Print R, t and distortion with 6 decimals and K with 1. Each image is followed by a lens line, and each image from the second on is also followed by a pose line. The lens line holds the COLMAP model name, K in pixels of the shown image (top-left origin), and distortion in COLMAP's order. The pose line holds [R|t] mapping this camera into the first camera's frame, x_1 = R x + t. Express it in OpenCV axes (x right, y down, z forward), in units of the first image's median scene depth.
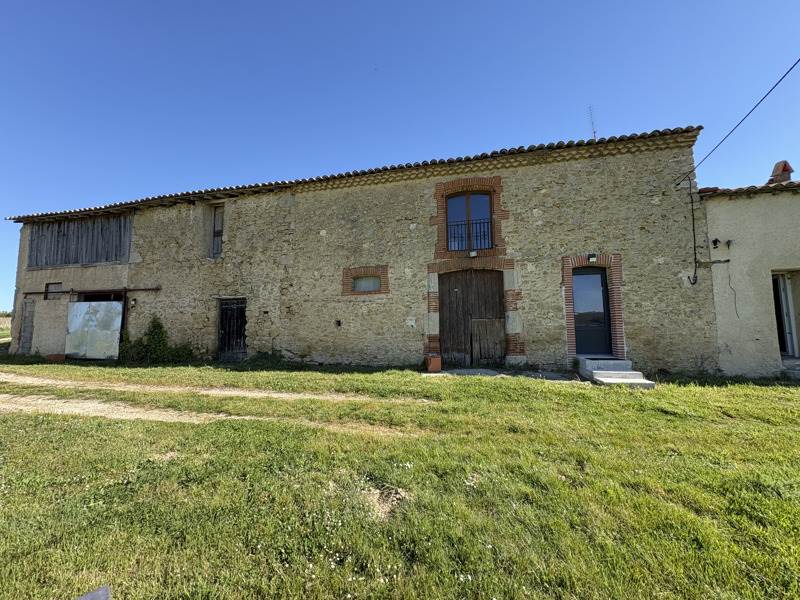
lens RADIAL K [[318.4, 0, 400.7], [0, 318.4, 301.0], [0, 0, 1]] dist [0.003793, 0.000757]
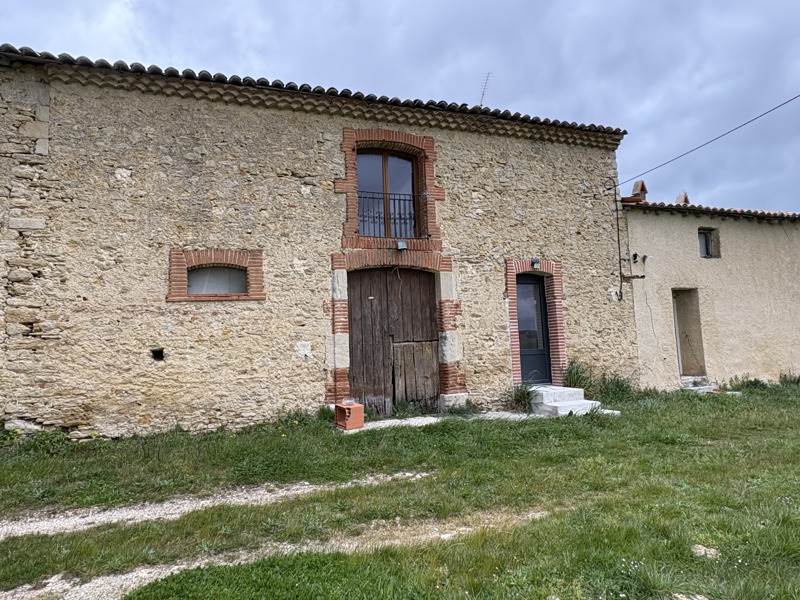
lens RADIAL K [[502.7, 0, 400.3], [0, 502.7, 299.5], [0, 0, 1]] dist [0.007401, 0.000921]
pose [[0.838583, 0.029854, 0.543955, -0.343553], [-0.014745, 0.999375, -0.032117, 0.000856], [-0.544574, 0.018912, 0.838499, 0.119281]]
